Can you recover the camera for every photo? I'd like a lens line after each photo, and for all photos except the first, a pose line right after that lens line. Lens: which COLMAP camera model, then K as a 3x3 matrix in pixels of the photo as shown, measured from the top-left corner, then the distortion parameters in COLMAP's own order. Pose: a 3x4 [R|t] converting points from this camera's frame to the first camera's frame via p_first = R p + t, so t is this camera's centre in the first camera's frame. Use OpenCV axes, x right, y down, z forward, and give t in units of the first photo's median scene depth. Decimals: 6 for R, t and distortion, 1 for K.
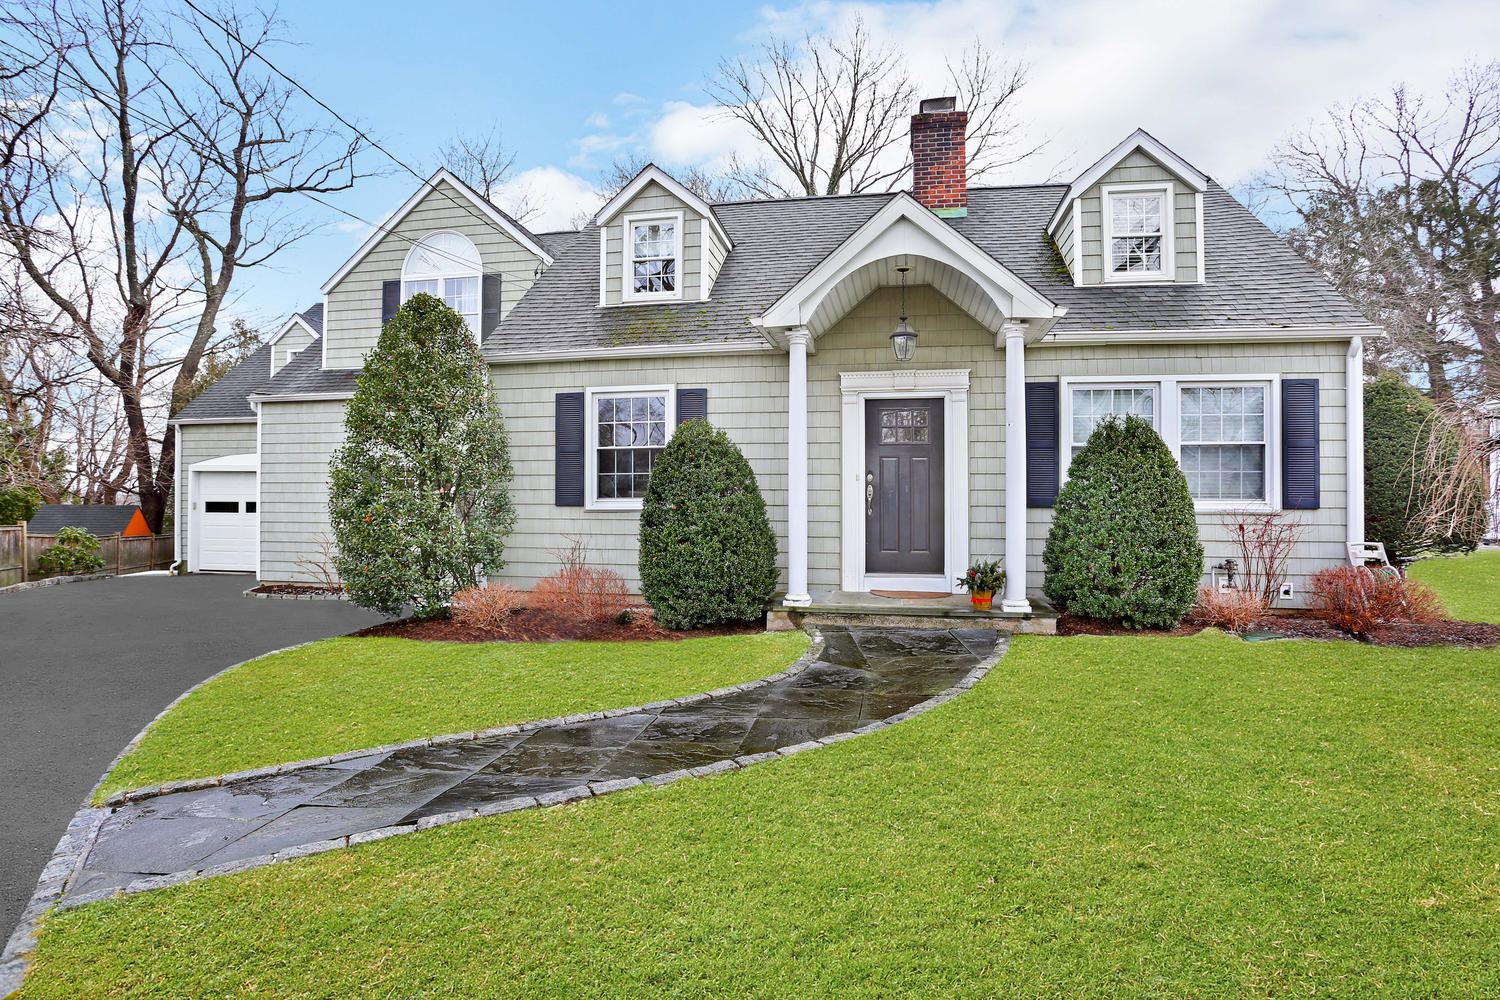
lens RADIAL K [[758.9, 0, 754.8], [0, 758.9, 496.7], [0, 0, 1]] dist [-0.076297, 0.035370]
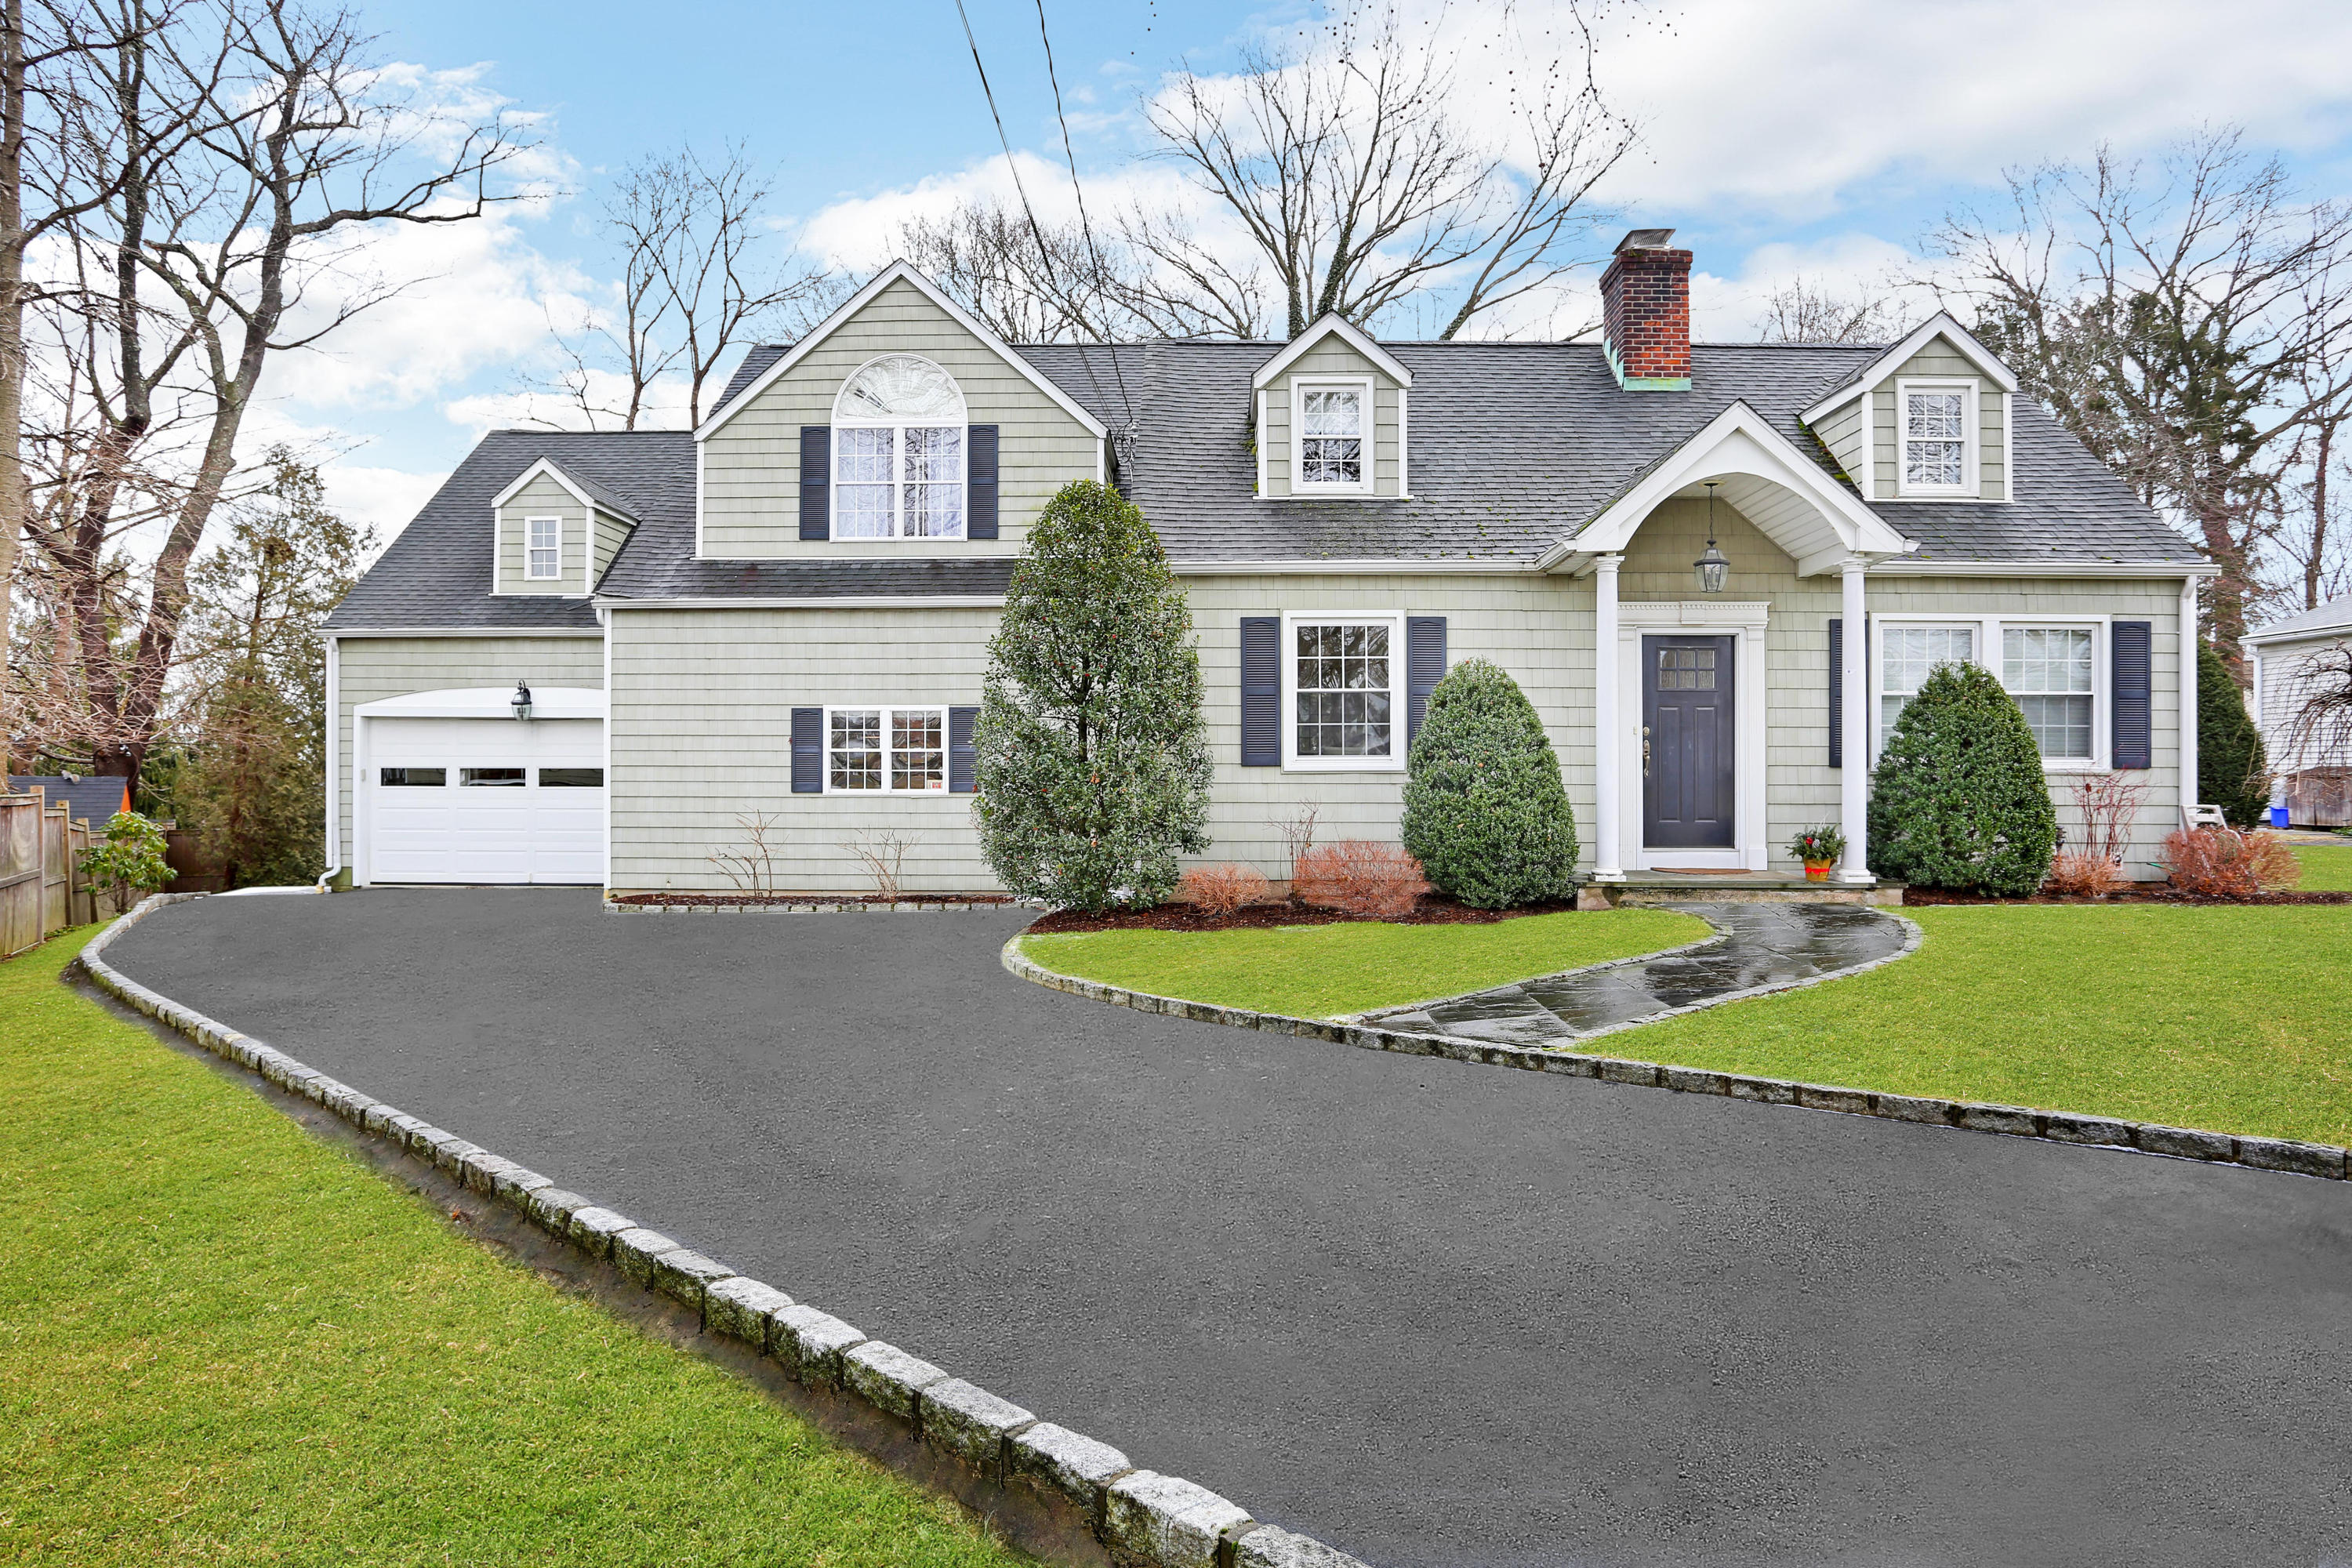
lens RADIAL K [[1399.3, 0, 1170.3], [0, 1399.3, 780.5], [0, 0, 1]] dist [-0.070858, 0.048965]
pose [[0.987935, -0.000809, 0.154868, -0.553204], [-0.000309, 0.999974, 0.007196, 0.016655], [-0.154870, -0.007157, 0.987909, -0.377216]]
